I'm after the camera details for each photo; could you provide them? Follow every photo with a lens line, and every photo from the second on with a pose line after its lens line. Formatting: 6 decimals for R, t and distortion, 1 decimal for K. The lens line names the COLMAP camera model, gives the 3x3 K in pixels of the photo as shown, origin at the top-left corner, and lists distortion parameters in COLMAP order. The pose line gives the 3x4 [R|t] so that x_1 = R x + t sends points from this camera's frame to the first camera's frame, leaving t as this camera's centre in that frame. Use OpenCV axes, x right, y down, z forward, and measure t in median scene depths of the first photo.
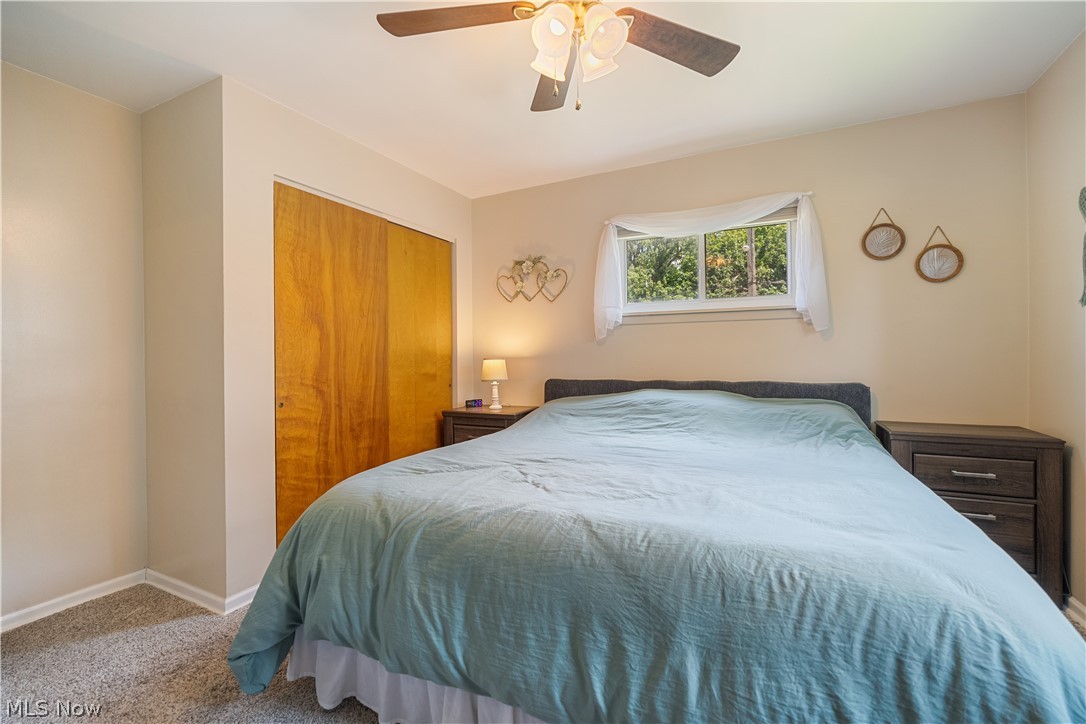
lens RADIAL K [[474.3, 0, 539.6], [0, 474.3, 356.7], [0, 0, 1]] dist [-0.006374, -0.000273]
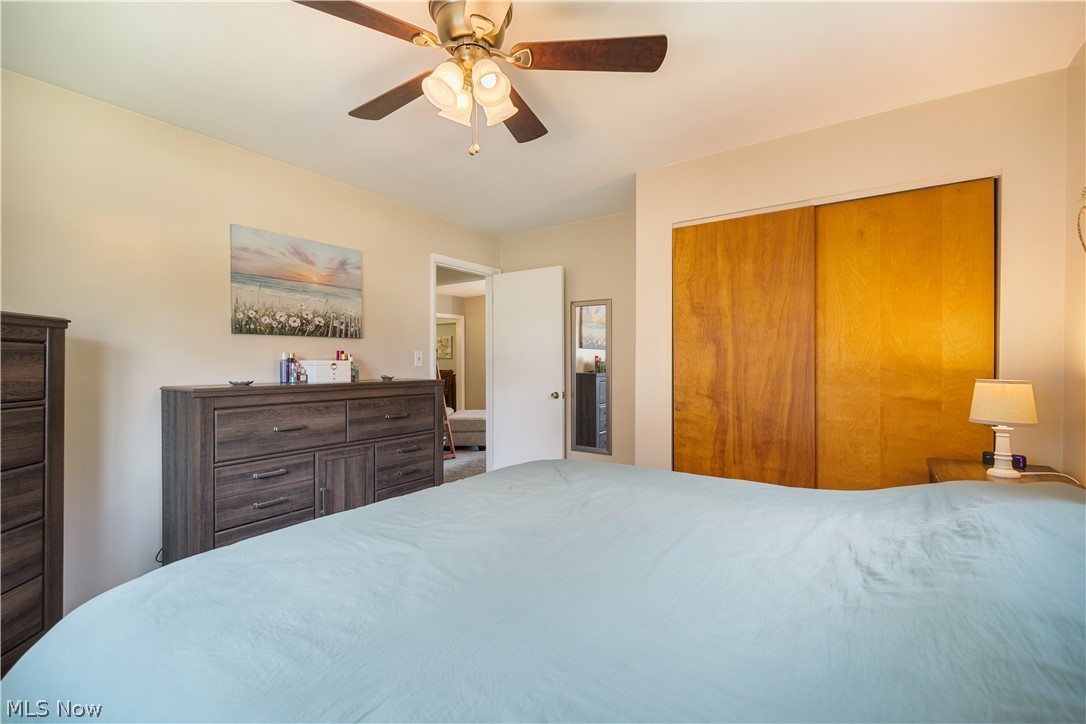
lens RADIAL K [[474.3, 0, 538.9], [0, 474.3, 361.2], [0, 0, 1]] dist [-0.006374, -0.000273]
pose [[-0.145741, 0.014971, -0.989209, 0.608400], [0.005720, 0.999882, 0.014289, -0.034940], [0.989306, -0.003576, -0.145810, 0.691536]]
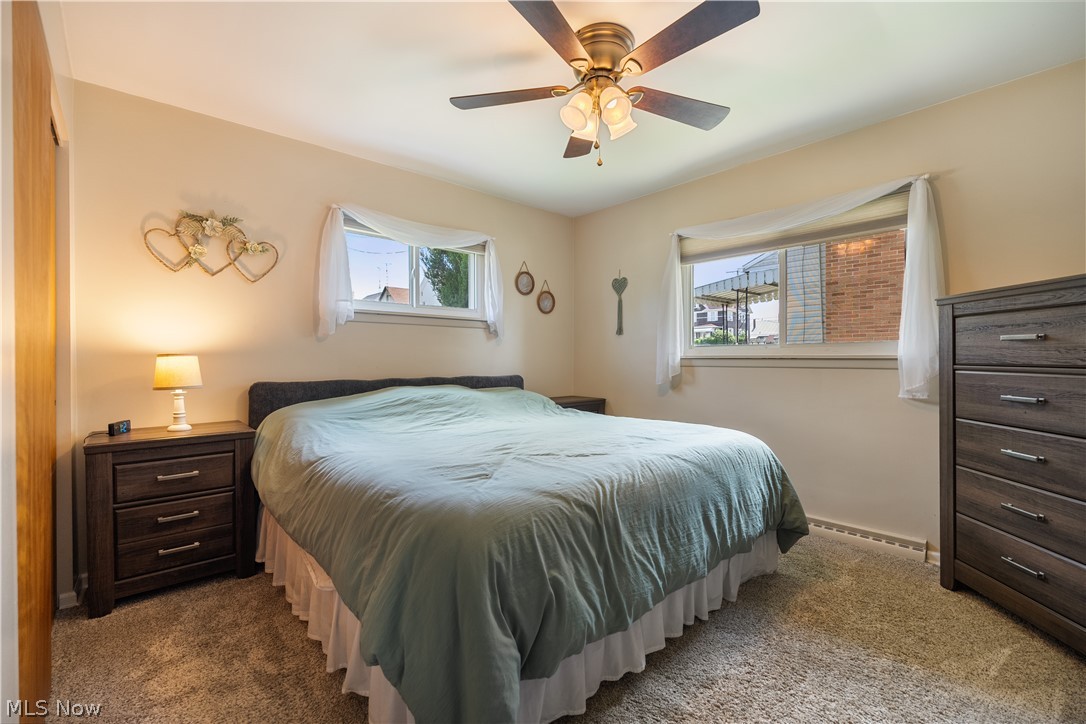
lens RADIAL K [[474.3, 0, 544.0], [0, 474.3, 359.8], [0, 0, 1]] dist [-0.006374, -0.000273]
pose [[0.359663, 0.008514, 0.933043, -0.643077], [-0.003721, 0.999964, -0.007690, 0.017648], [-0.933075, -0.000706, 0.359681, 0.351825]]
